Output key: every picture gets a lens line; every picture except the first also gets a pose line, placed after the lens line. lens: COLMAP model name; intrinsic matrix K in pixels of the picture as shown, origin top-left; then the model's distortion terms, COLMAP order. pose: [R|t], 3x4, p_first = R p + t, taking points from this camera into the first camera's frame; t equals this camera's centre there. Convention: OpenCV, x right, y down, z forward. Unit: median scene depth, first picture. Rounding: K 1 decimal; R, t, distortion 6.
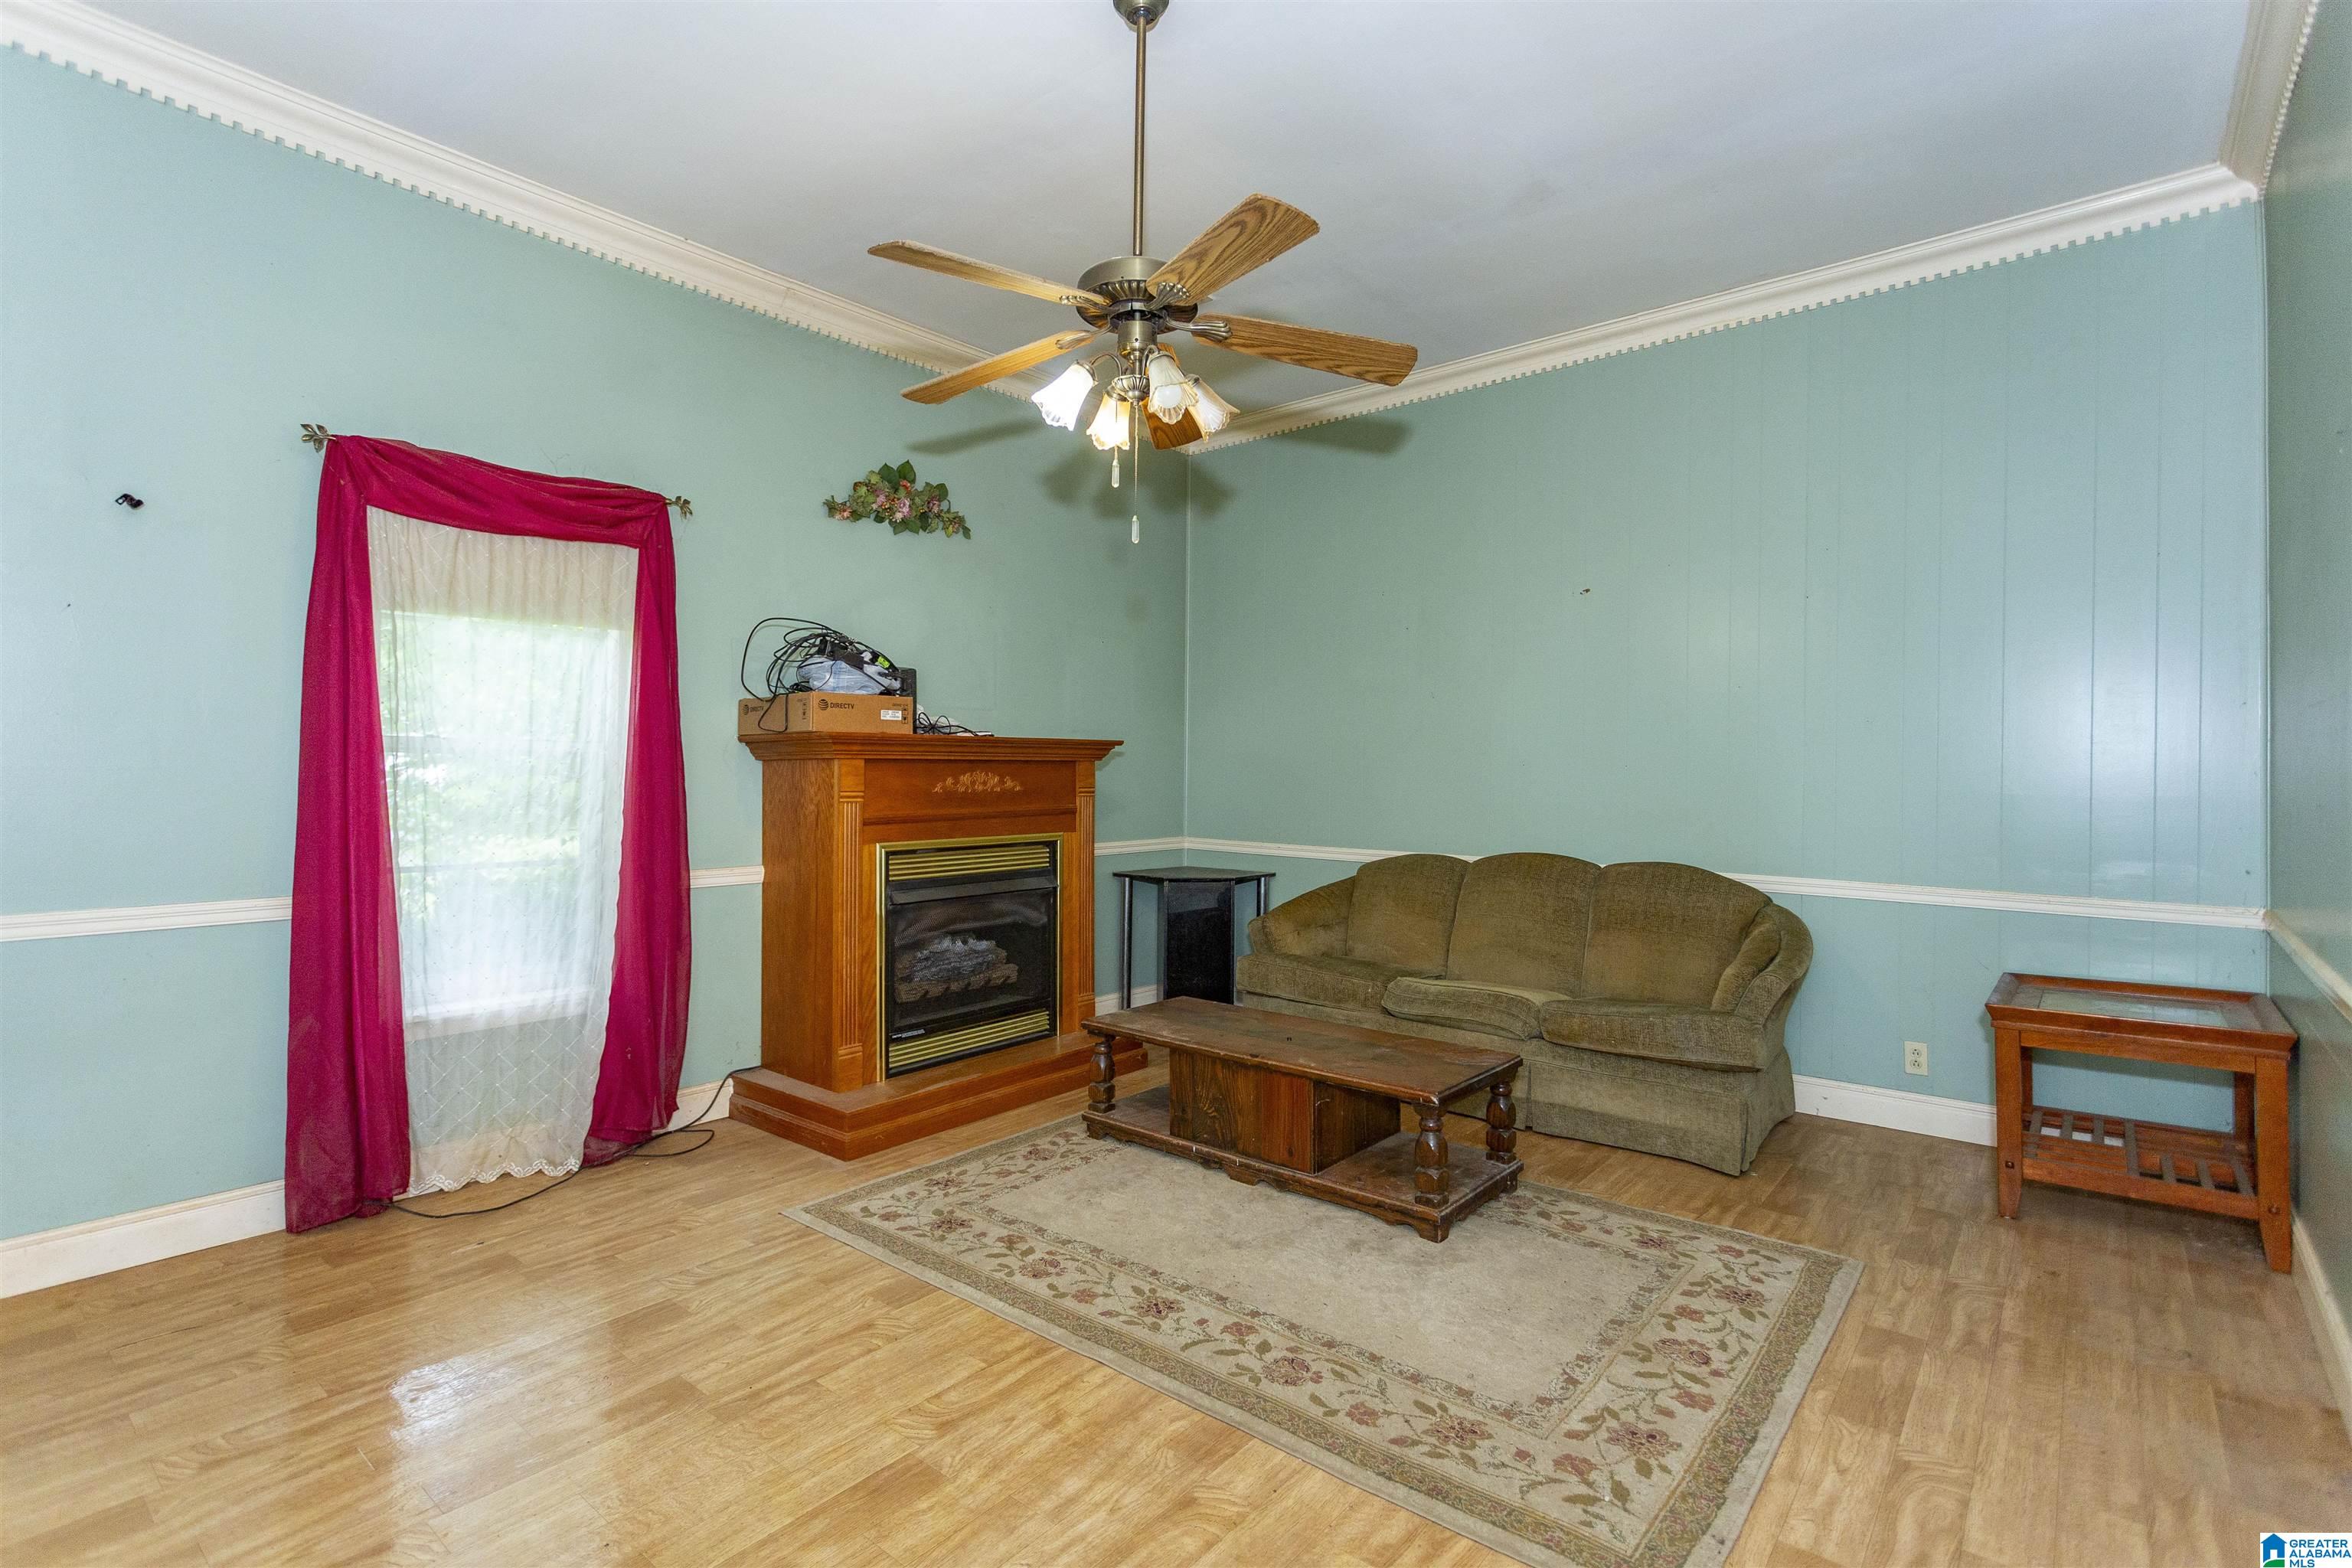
lens RADIAL K [[1101.4, 0, 1165.7], [0, 1101.4, 771.9], [0, 0, 1]] dist [0.003493, 0.000378]
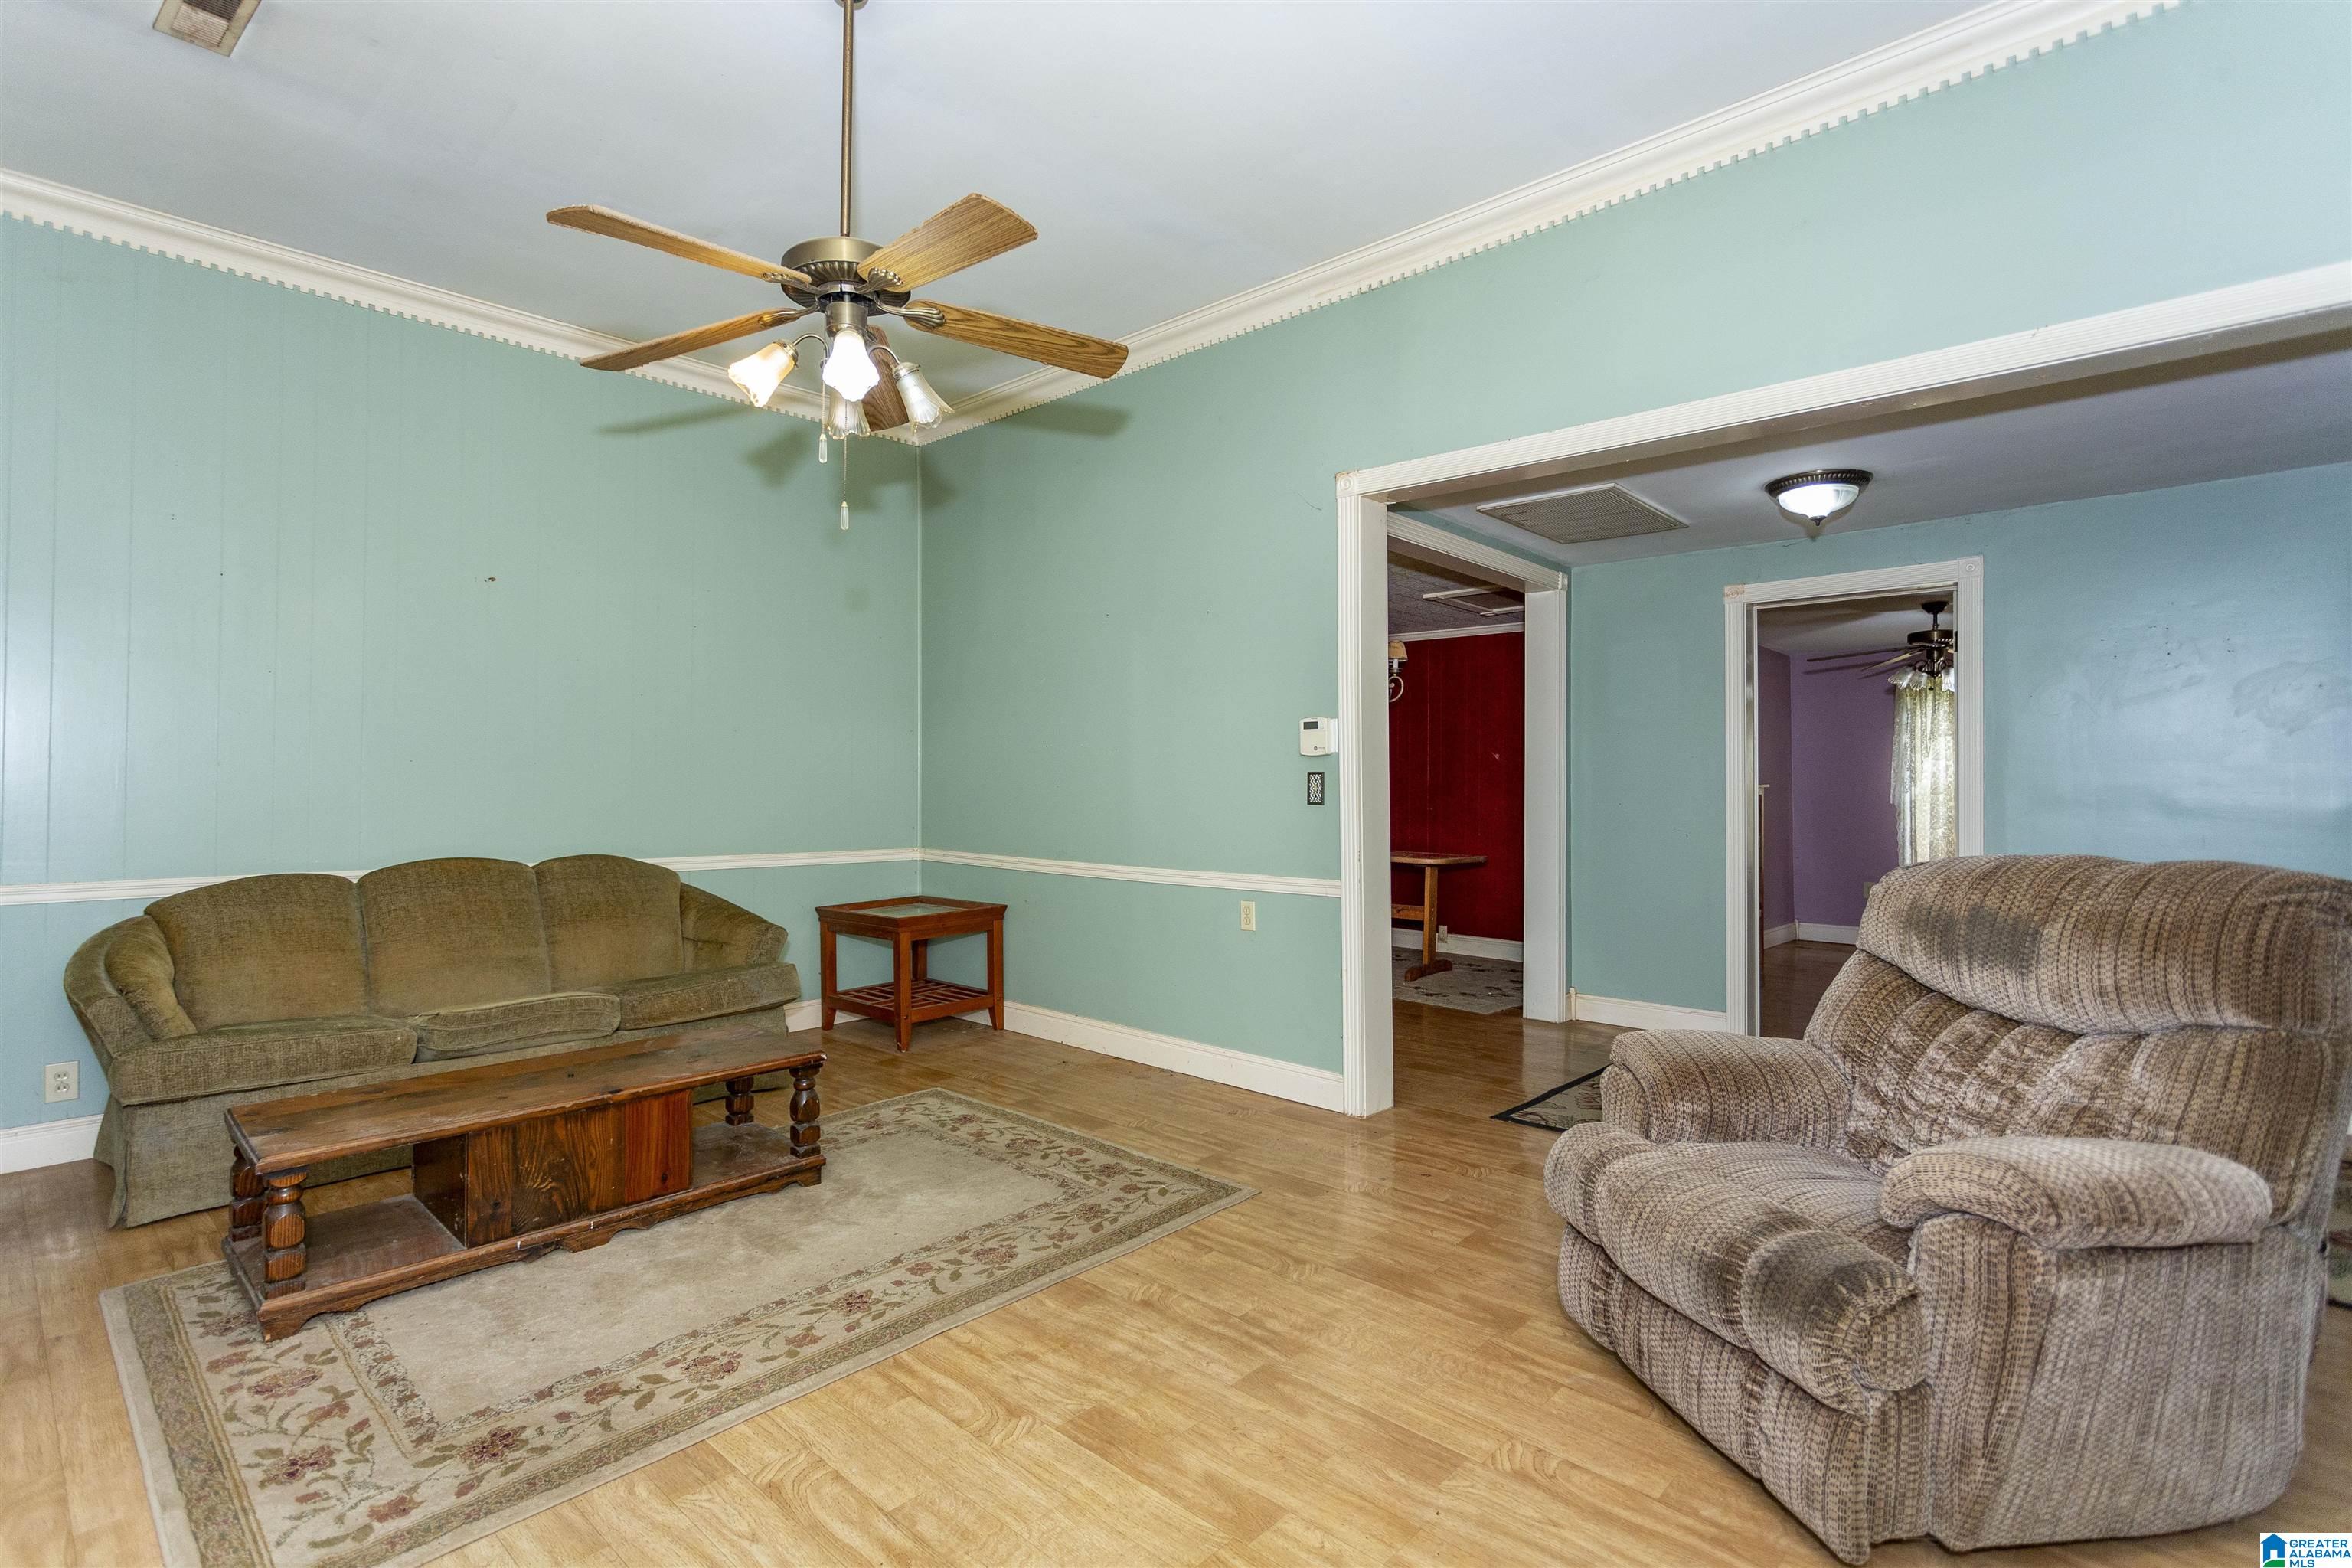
lens RADIAL K [[1120.9, 0, 1154.3], [0, 1120.9, 772.8], [0, 0, 1]] dist [0.008016, -0.000070]
pose [[0.059877, 0.001852, 0.998204, -0.922831], [-0.001951, 0.999997, -0.001738, 0.007799], [-0.998204, -0.001843, 0.059880, 0.615969]]
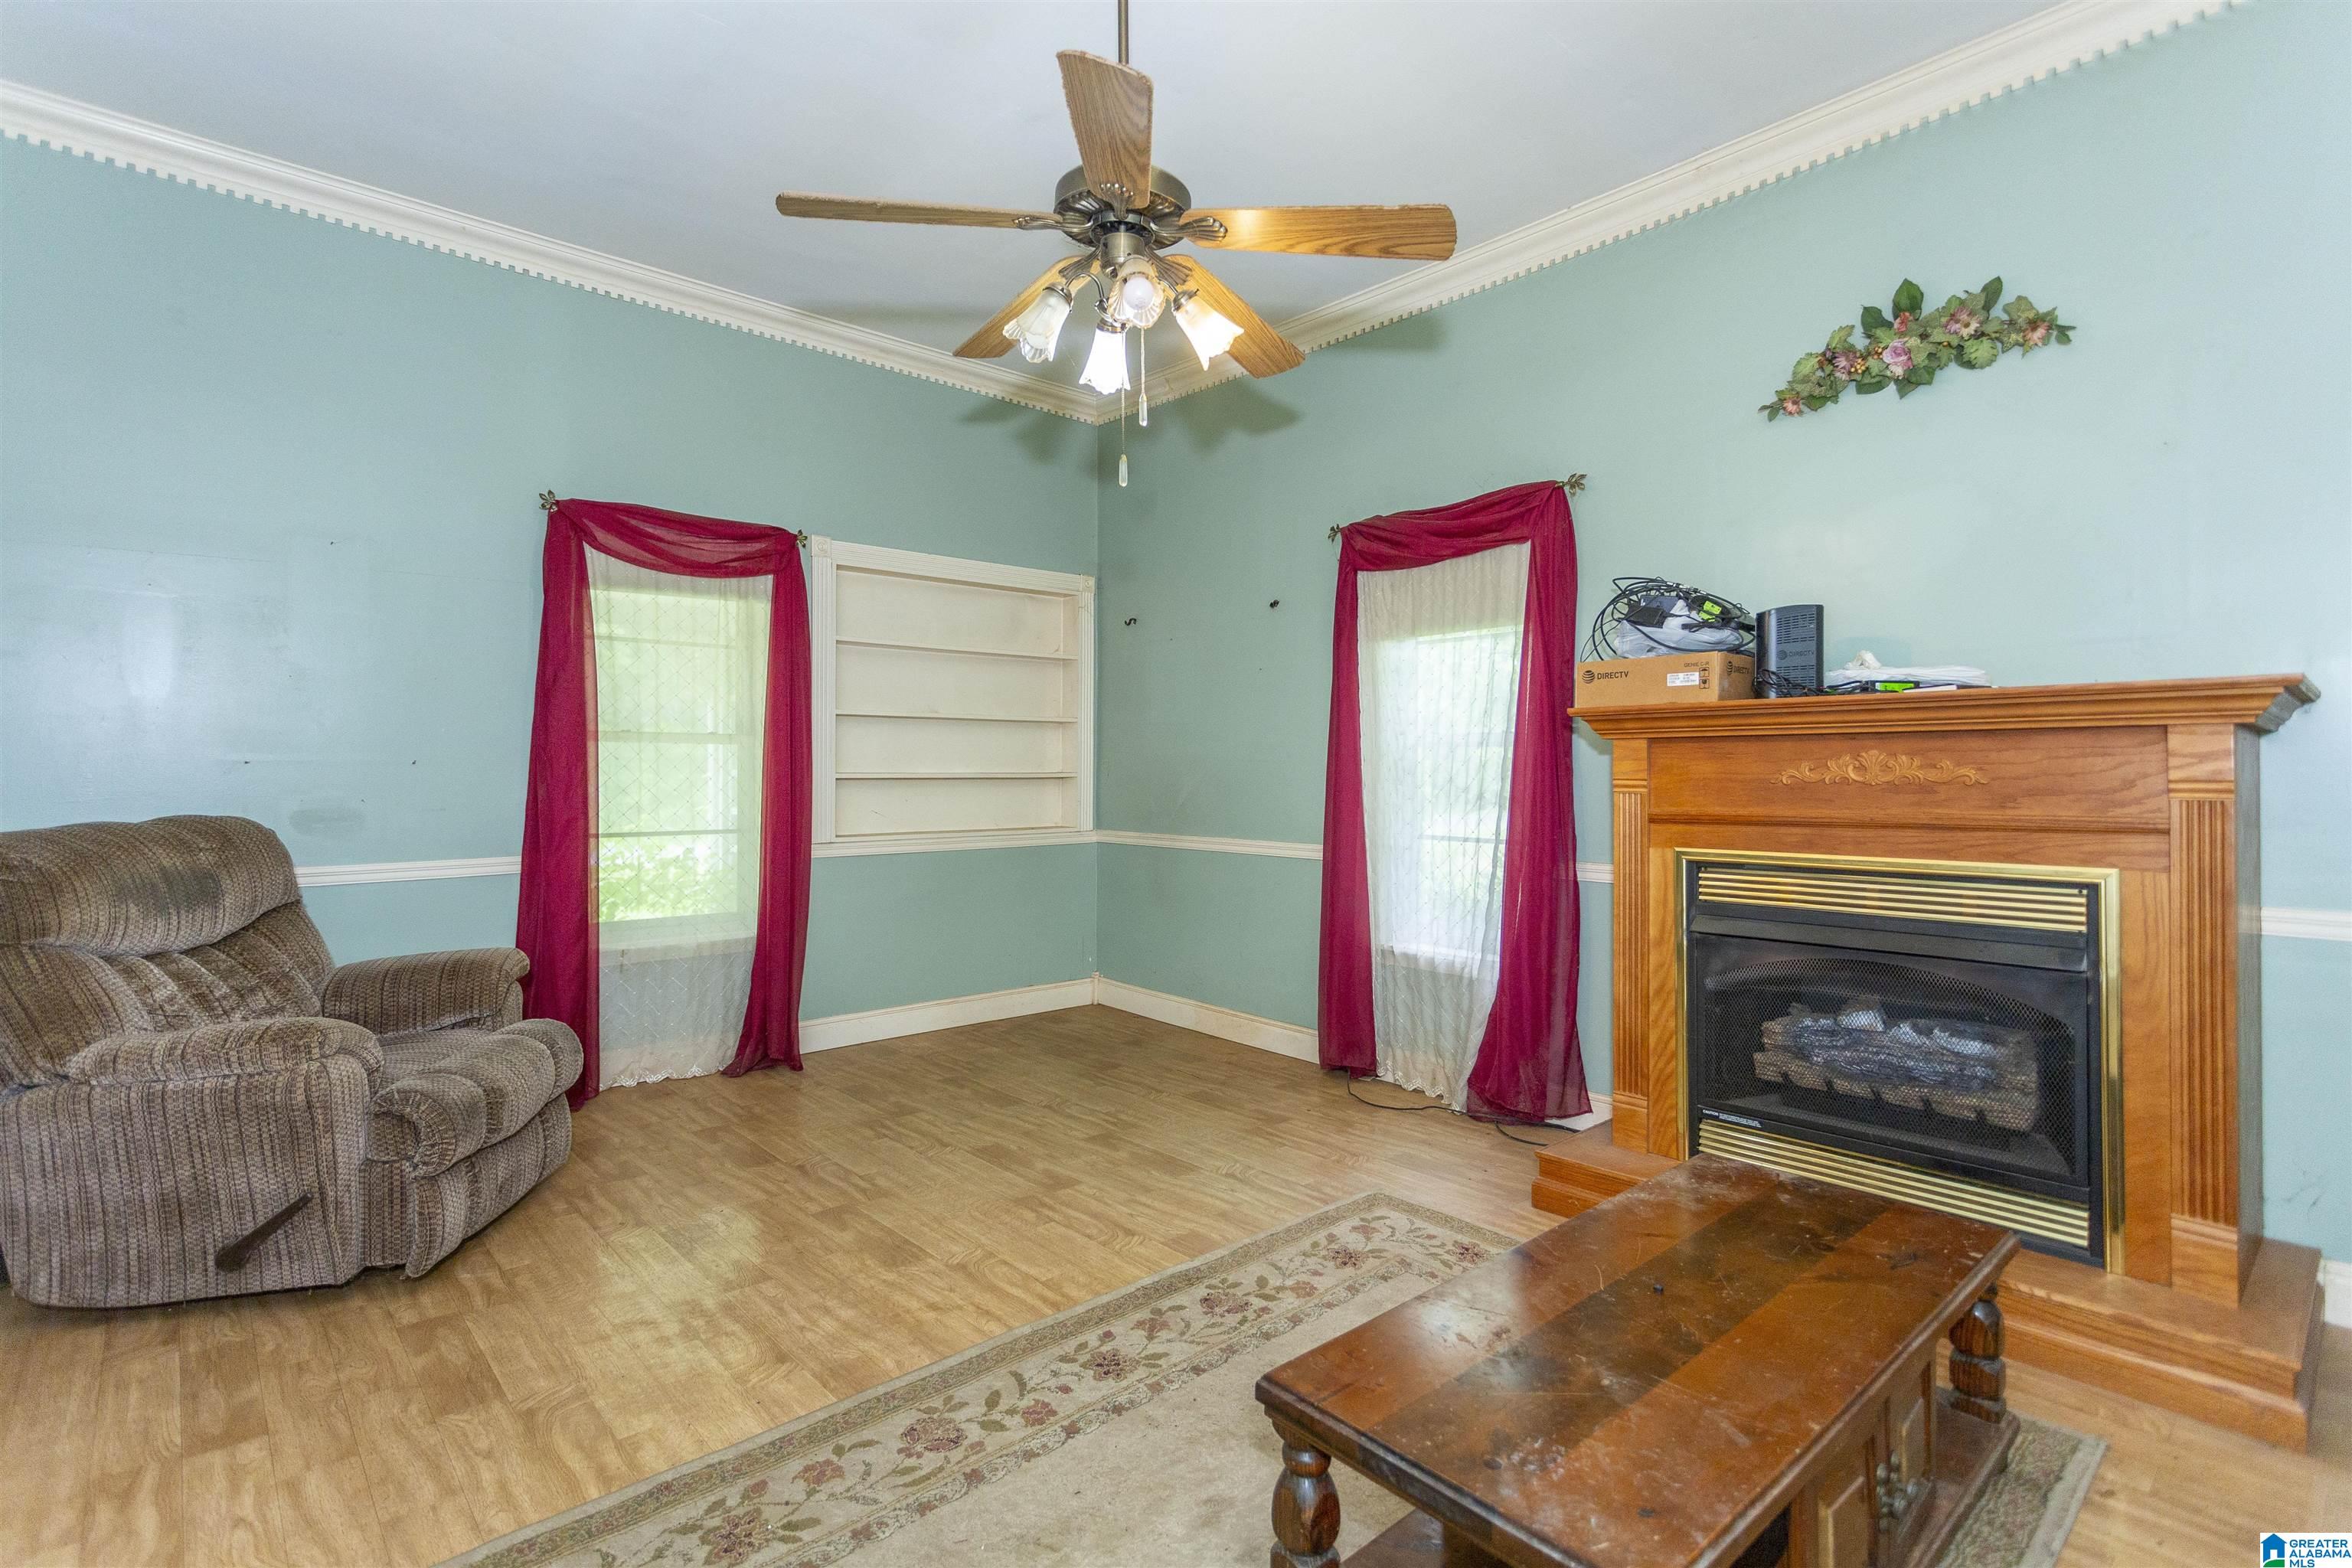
lens RADIAL K [[1101.4, 0, 1165.7], [0, 1101.4, 771.9], [0, 0, 1]] dist [0.003493, 0.000378]
pose [[-0.138637, -0.005885, -0.990326, 0.774822], [-0.003146, 0.999980, -0.005502, 0.024148], [0.990338, 0.002353, -0.138653, 1.066294]]
